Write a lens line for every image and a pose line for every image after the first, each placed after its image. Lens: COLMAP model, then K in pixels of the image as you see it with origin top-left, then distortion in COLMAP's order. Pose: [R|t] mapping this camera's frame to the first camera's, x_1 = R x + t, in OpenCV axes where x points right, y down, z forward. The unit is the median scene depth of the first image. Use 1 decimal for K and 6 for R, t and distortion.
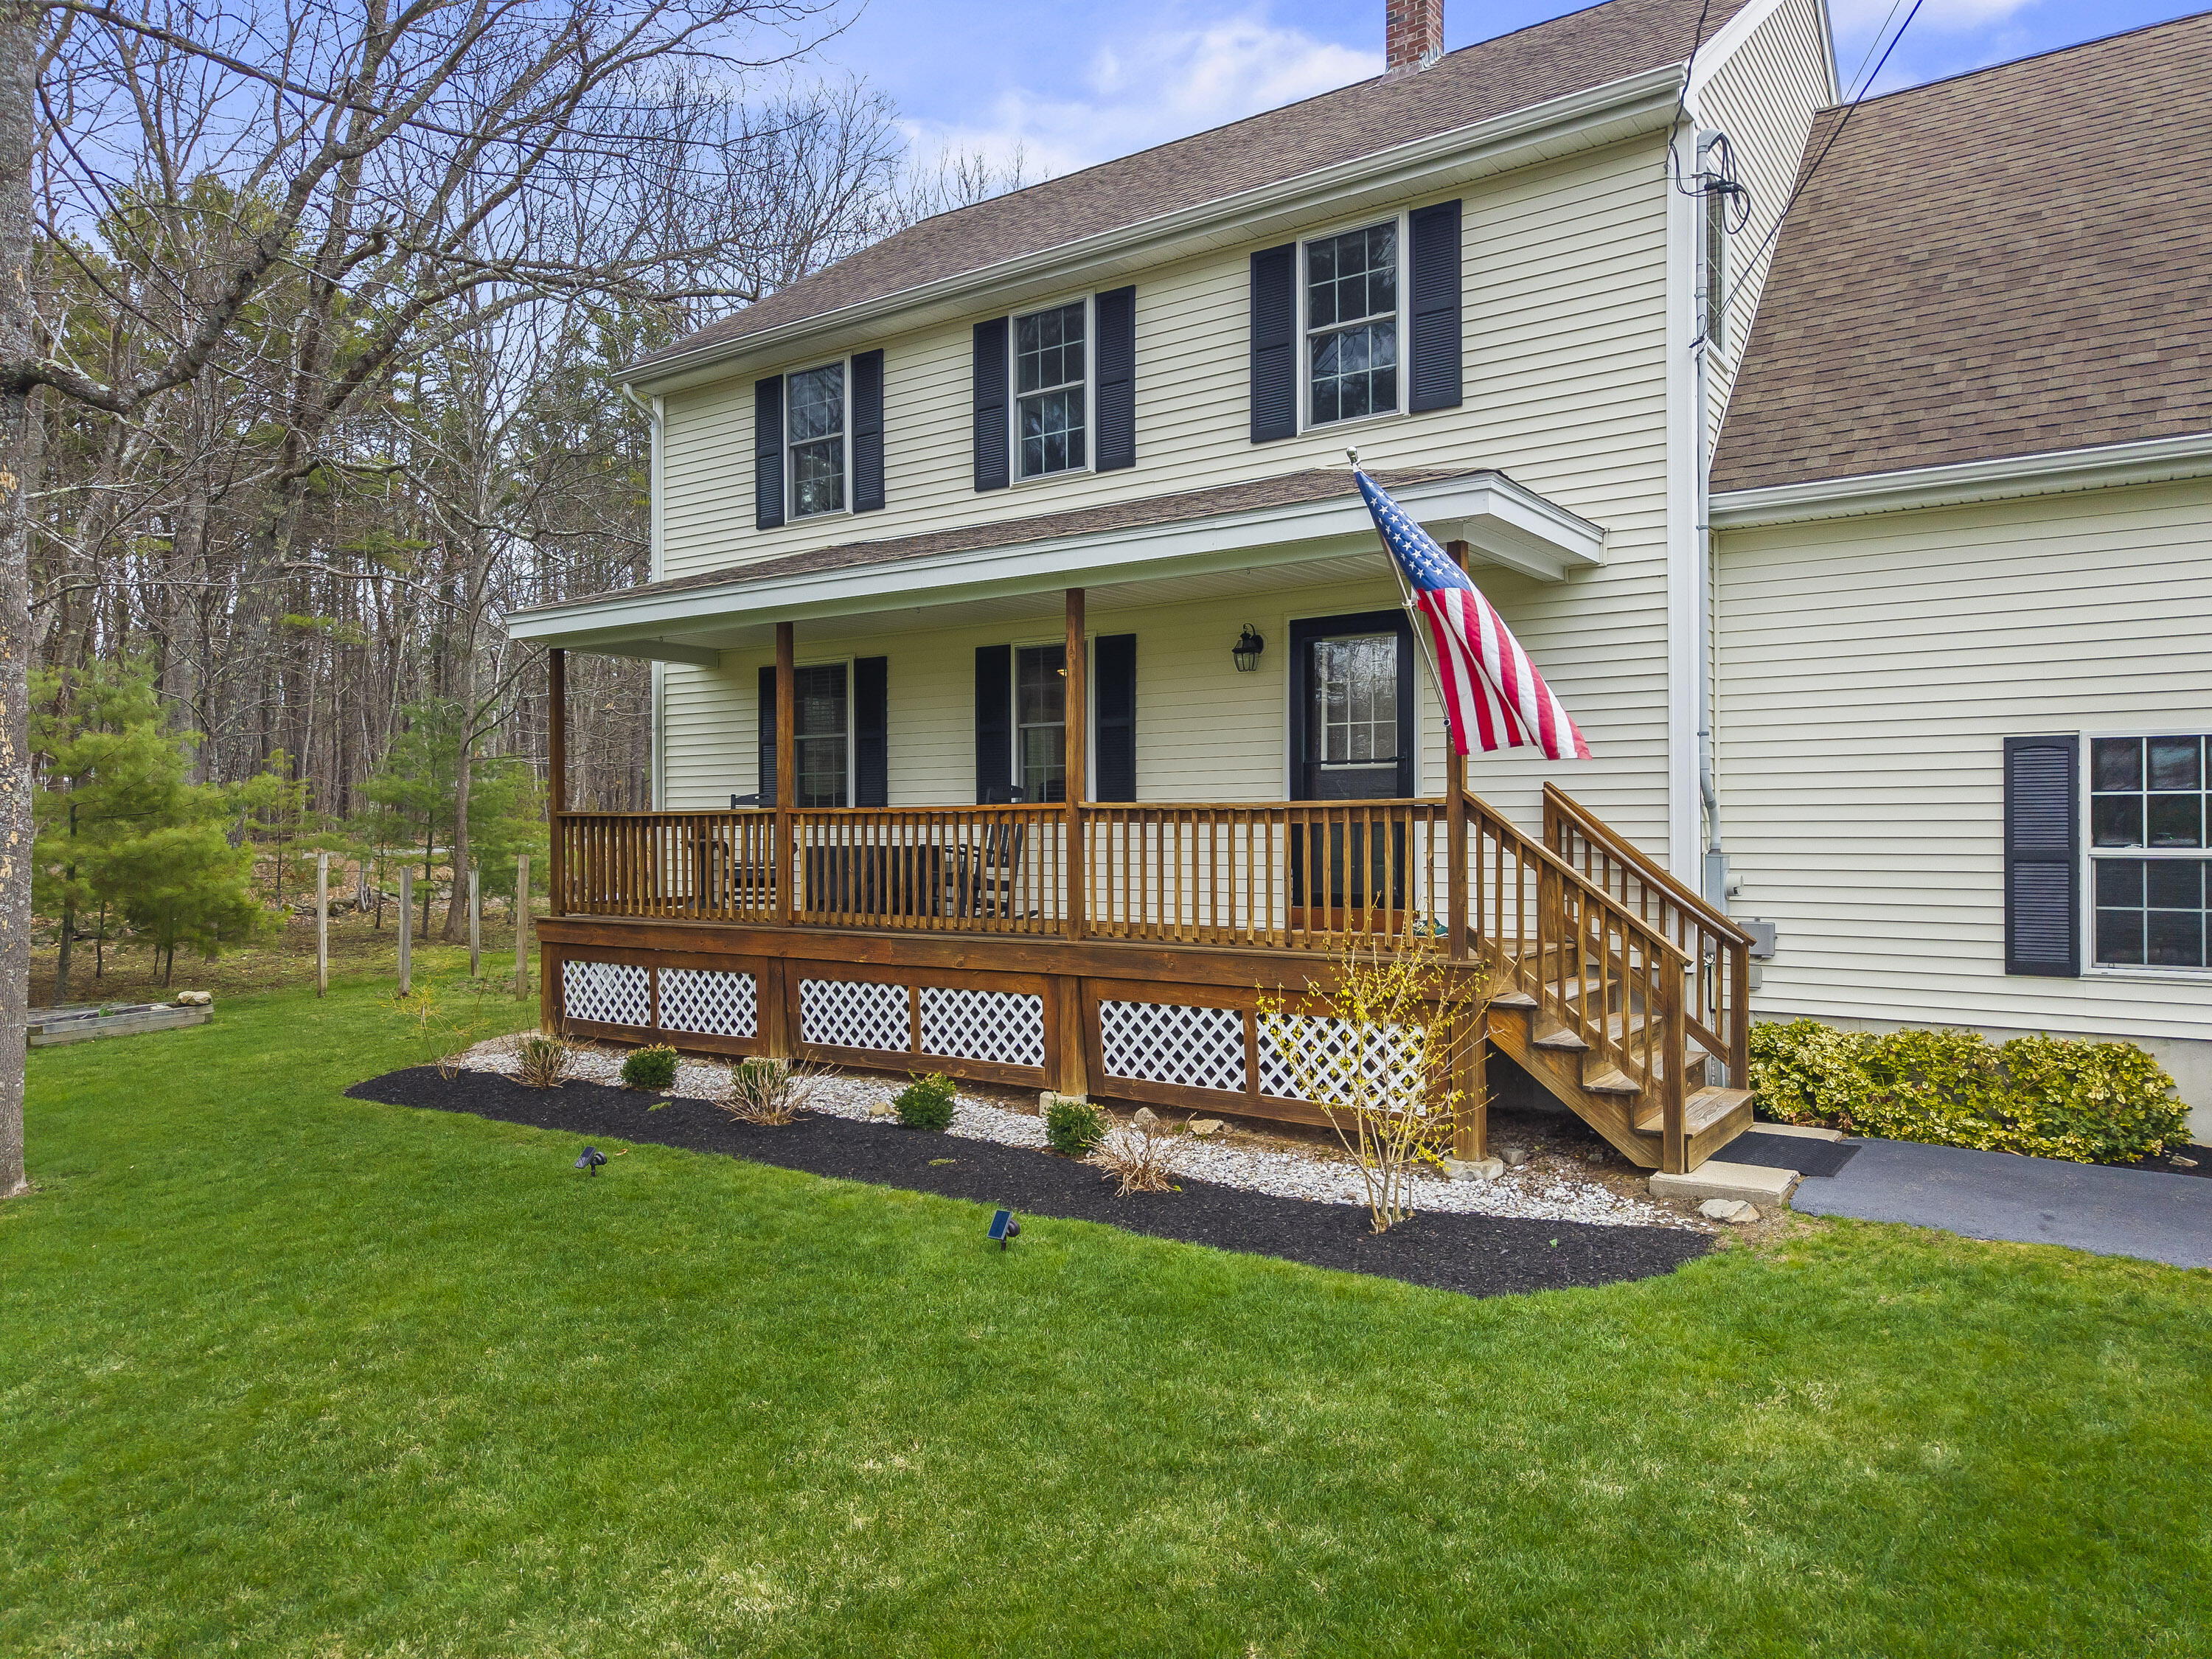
lens RADIAL K [[1505.9, 0, 1097.1], [0, 1505.9, 823.2], [0, 0, 1]] dist [0.035244, -0.039246]
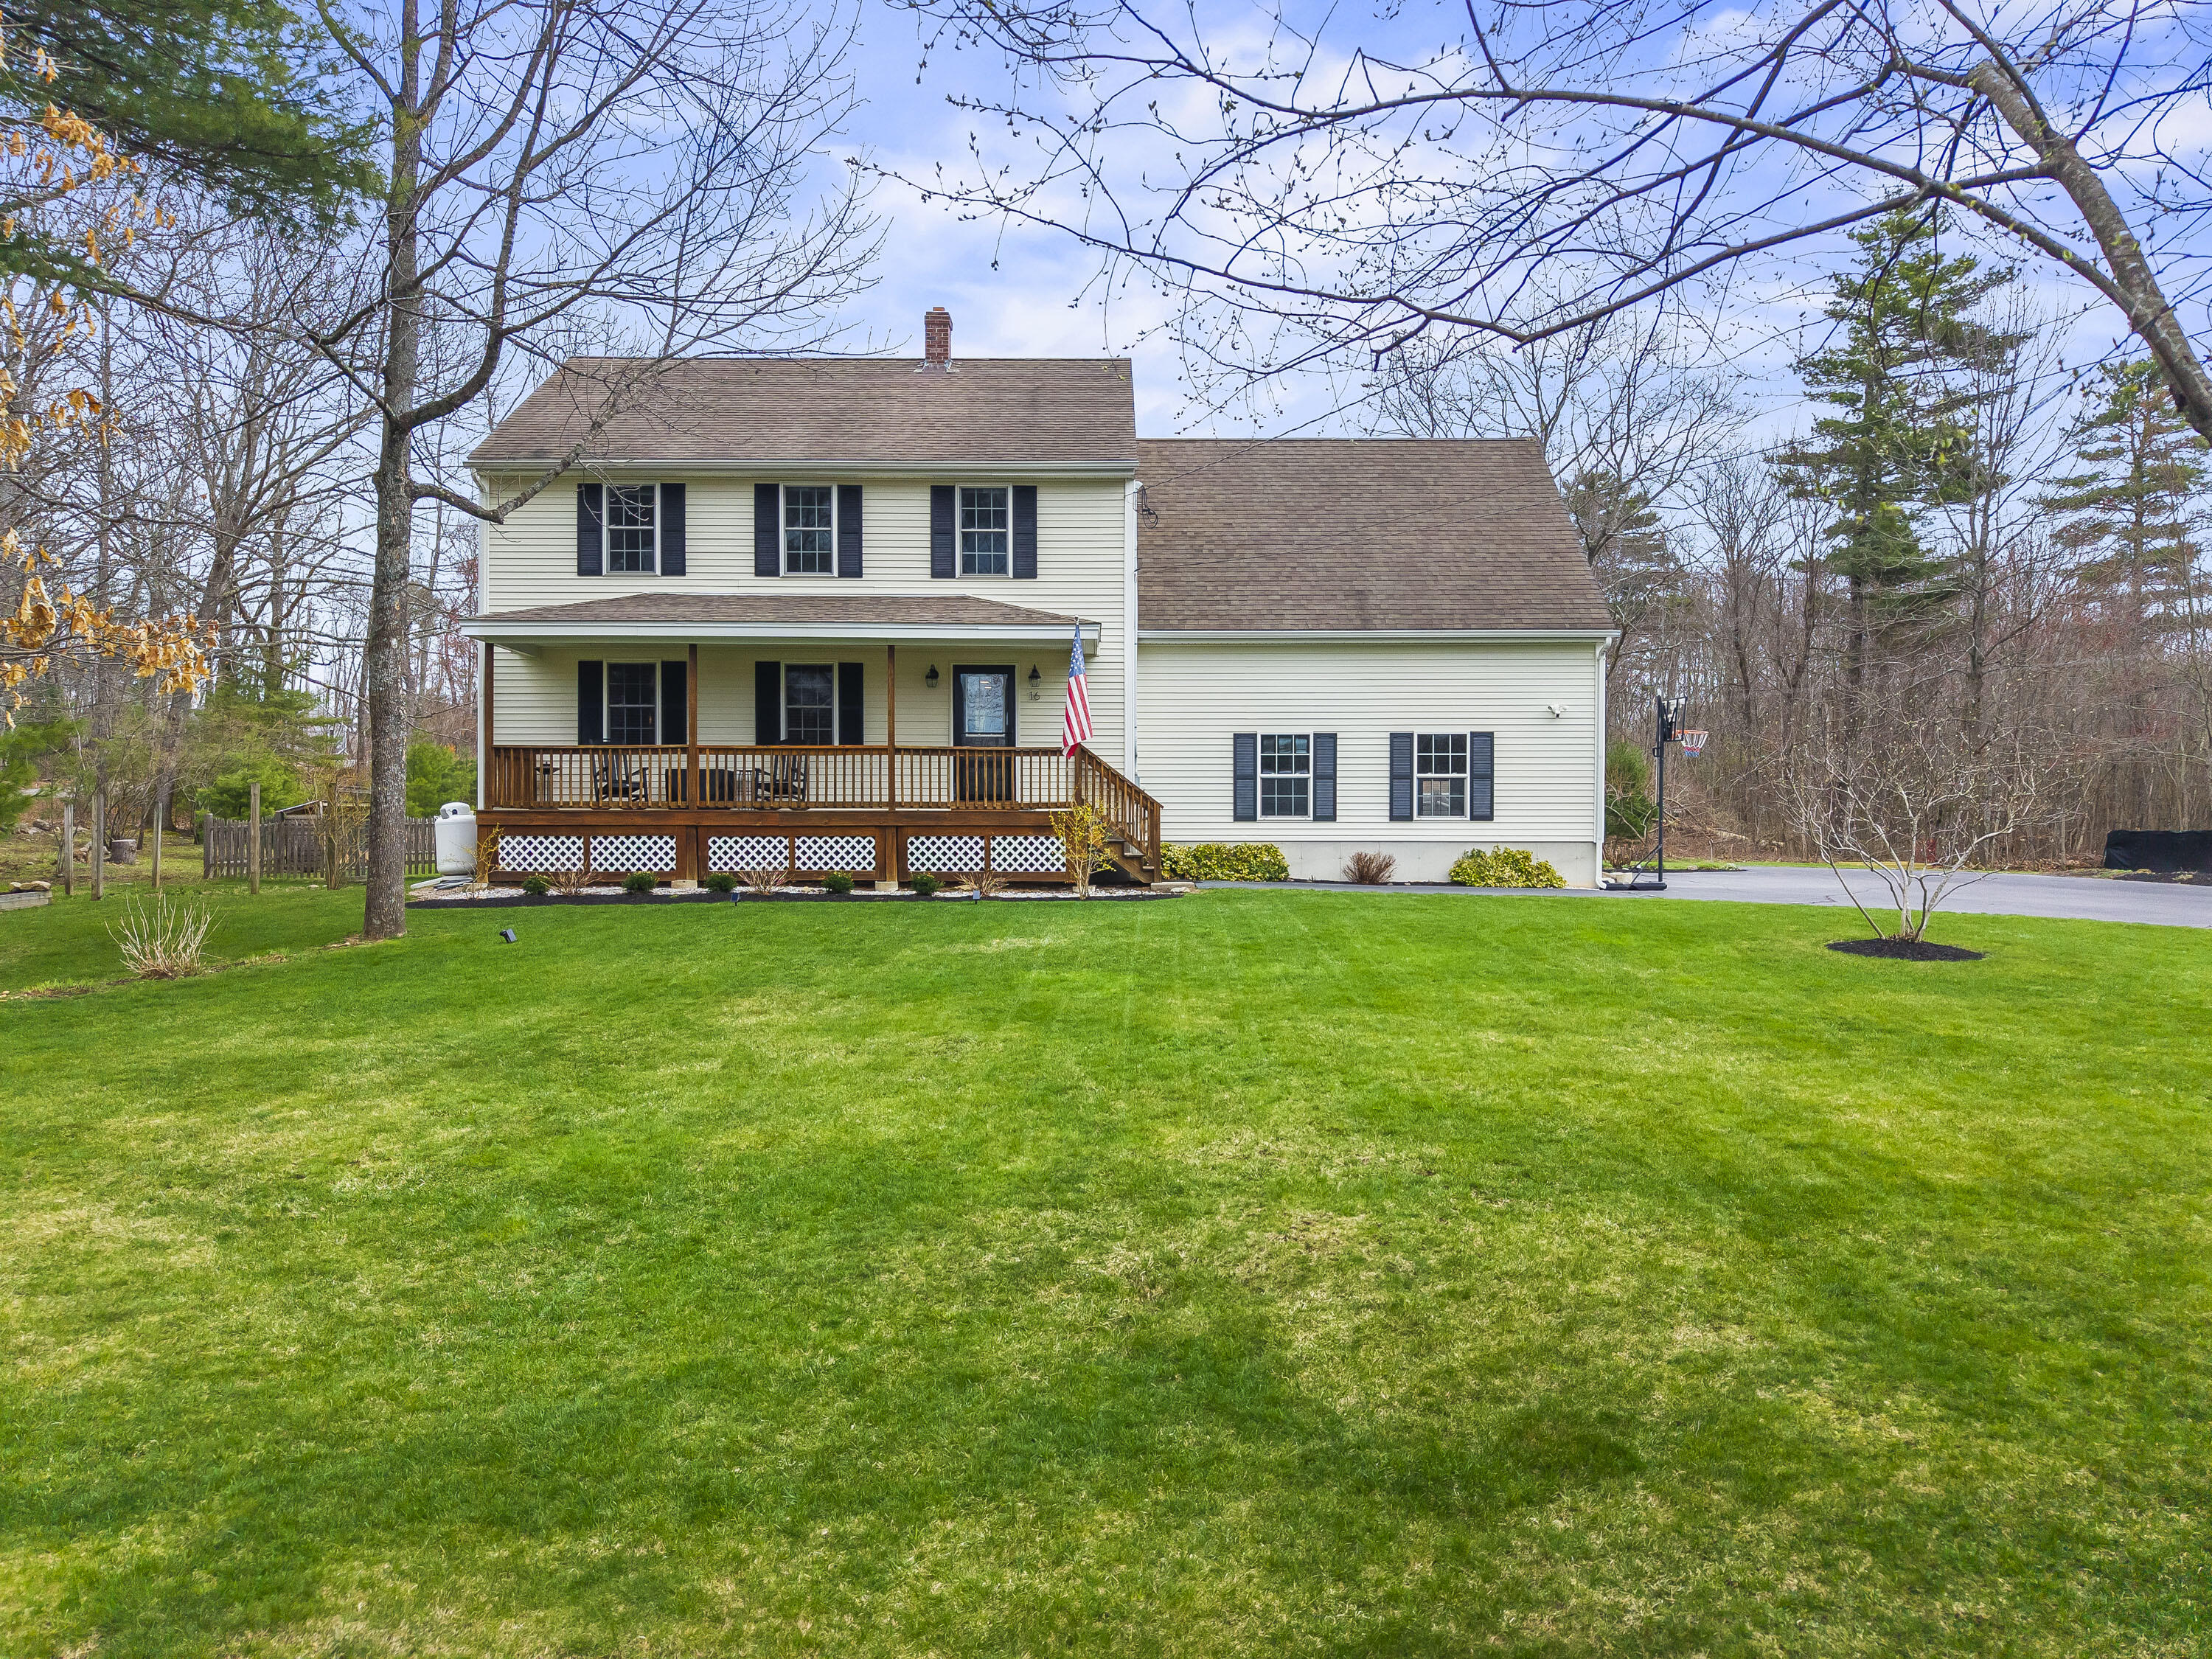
lens RADIAL K [[1505.9, 0, 1119.6], [0, 1505.9, 819.2], [0, 0, 1]] dist [0.035244, -0.039246]
pose [[0.801096, 0.009096, 0.598466, -0.962040], [-0.006571, 0.999958, -0.006402, 0.095585], [-0.598499, 0.001196, 0.801122, -0.842170]]
